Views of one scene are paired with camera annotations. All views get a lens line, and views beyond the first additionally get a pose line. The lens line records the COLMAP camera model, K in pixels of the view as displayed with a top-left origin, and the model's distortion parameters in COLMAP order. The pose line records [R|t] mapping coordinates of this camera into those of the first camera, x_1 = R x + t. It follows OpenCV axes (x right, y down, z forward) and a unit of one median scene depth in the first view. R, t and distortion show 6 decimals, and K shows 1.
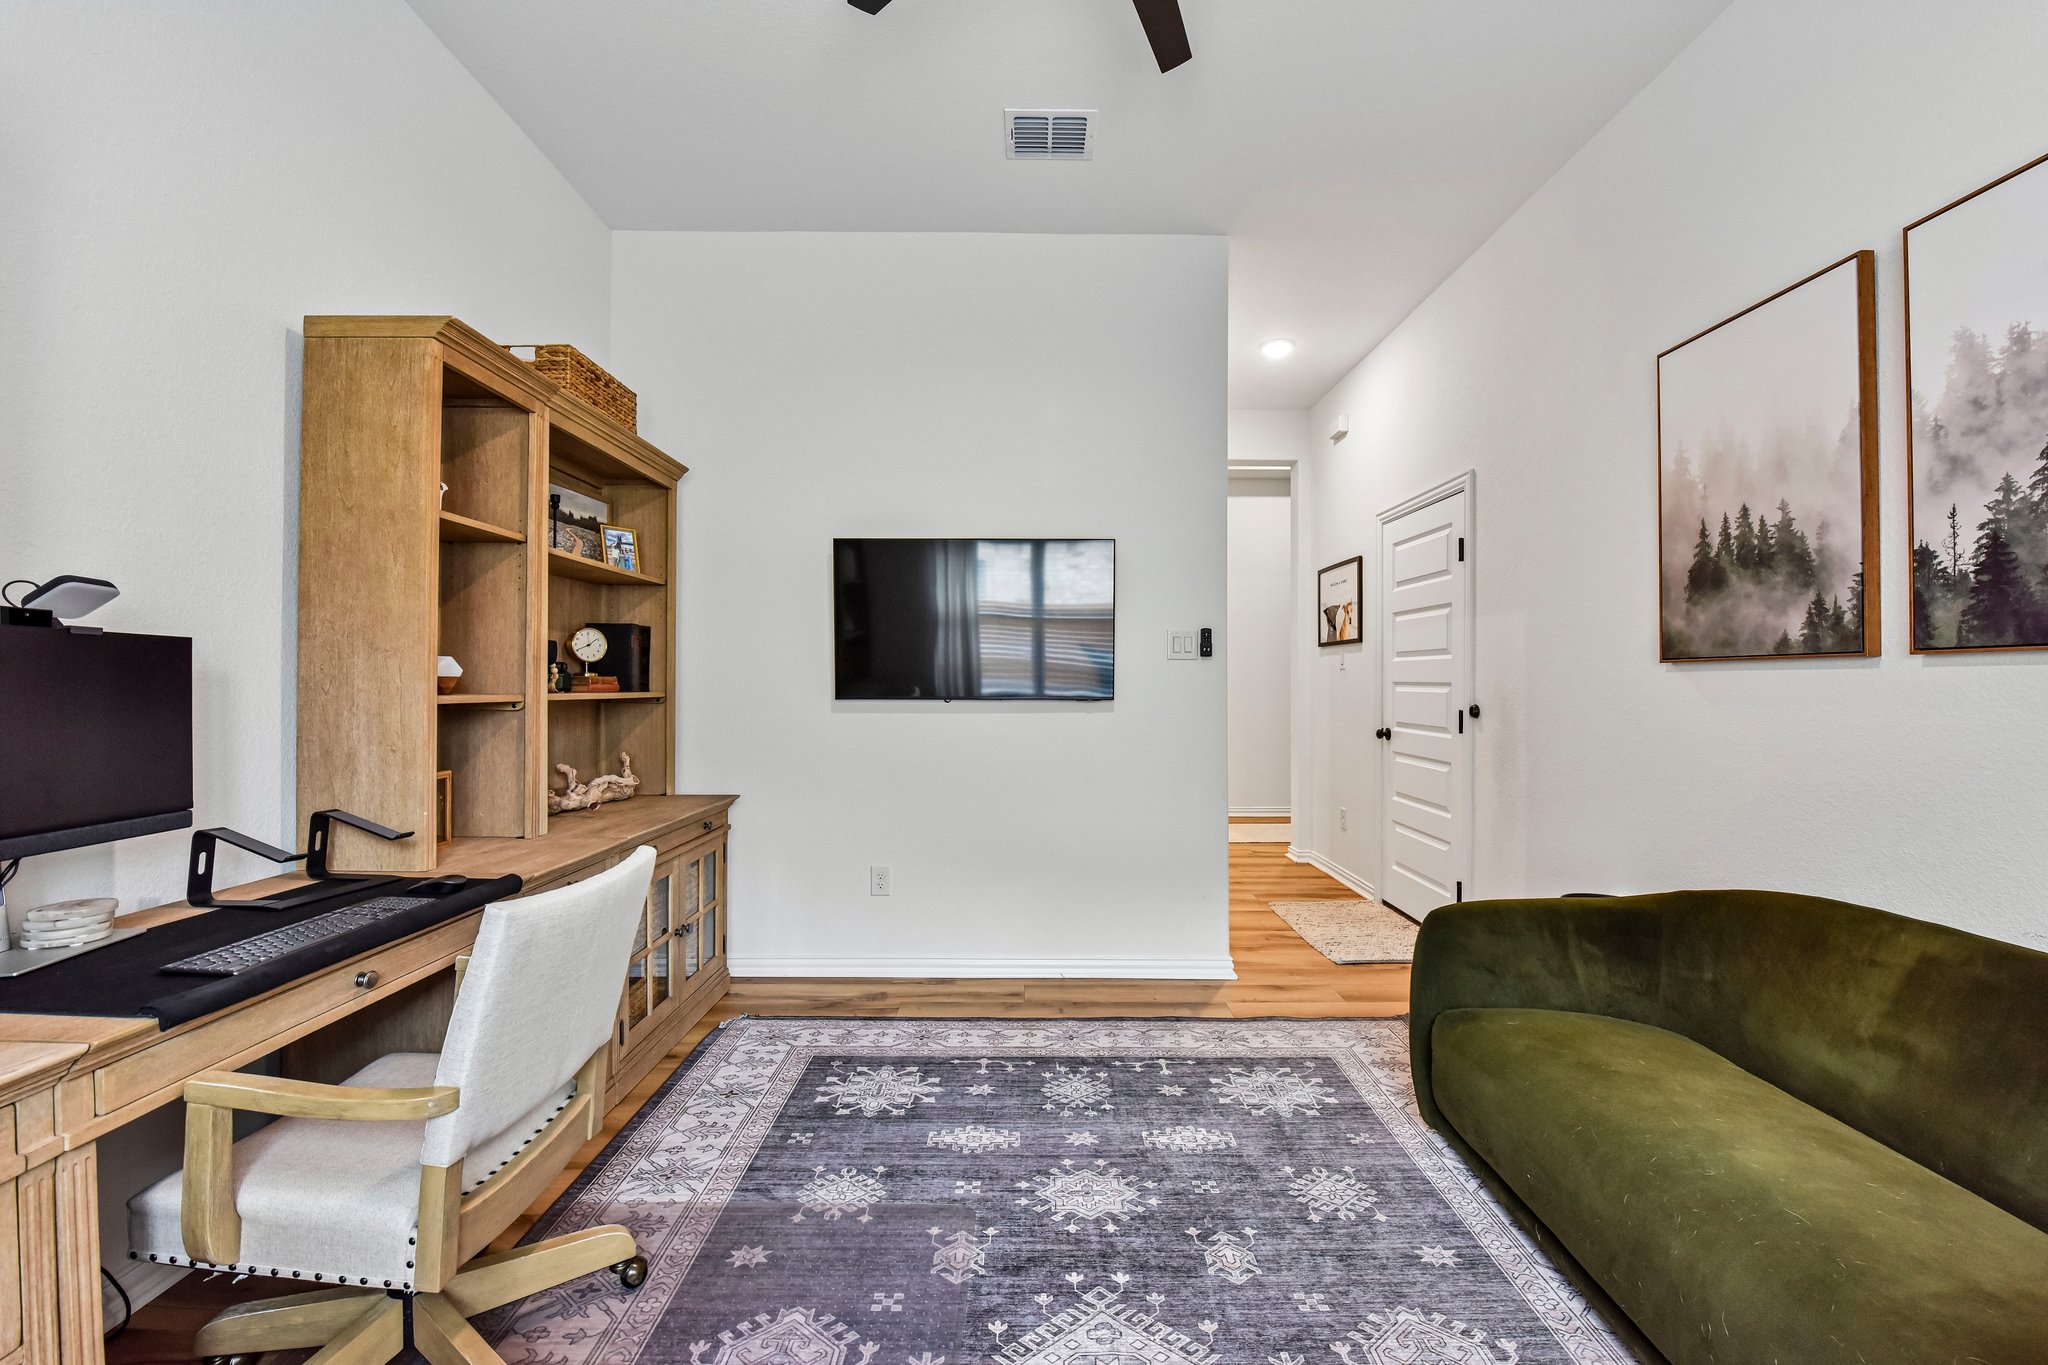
lens RADIAL K [[813.3, 0, 1035.8], [0, 813.3, 683.7], [0, 0, 1]] dist [-0.018935, -0.002627]
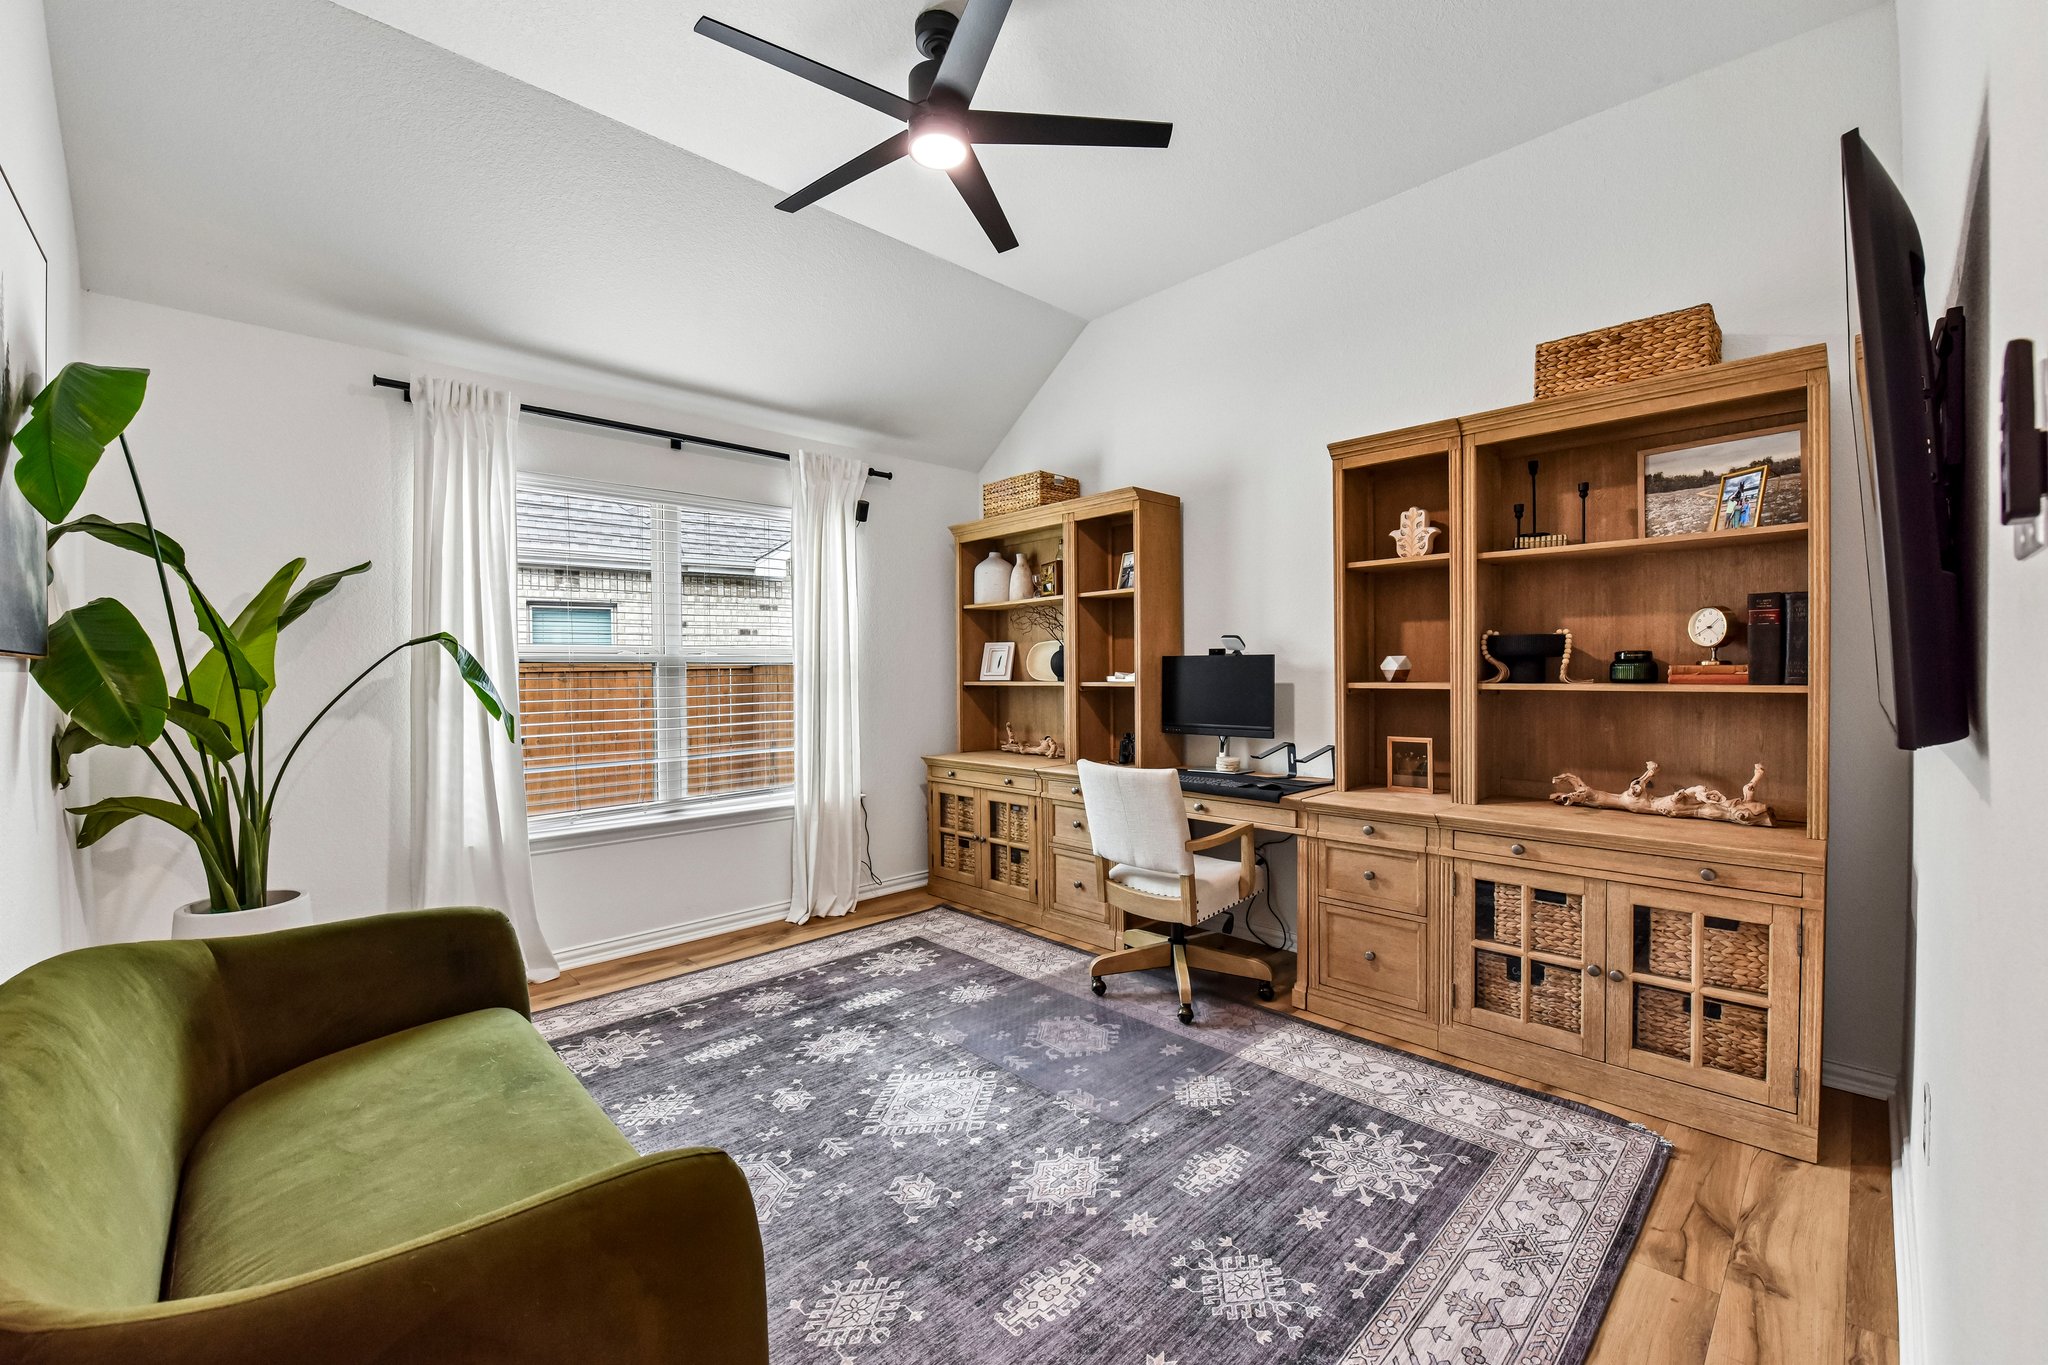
lens RADIAL K [[813.3, 0, 1035.8], [0, 813.3, 683.7], [0, 0, 1]] dist [-0.018935, -0.002627]
pose [[-0.719254, 0.014465, -0.694596, 0.654640], [0.007372, 0.999886, 0.013189, -0.007683], [0.694708, 0.004366, -0.719279, 1.412073]]
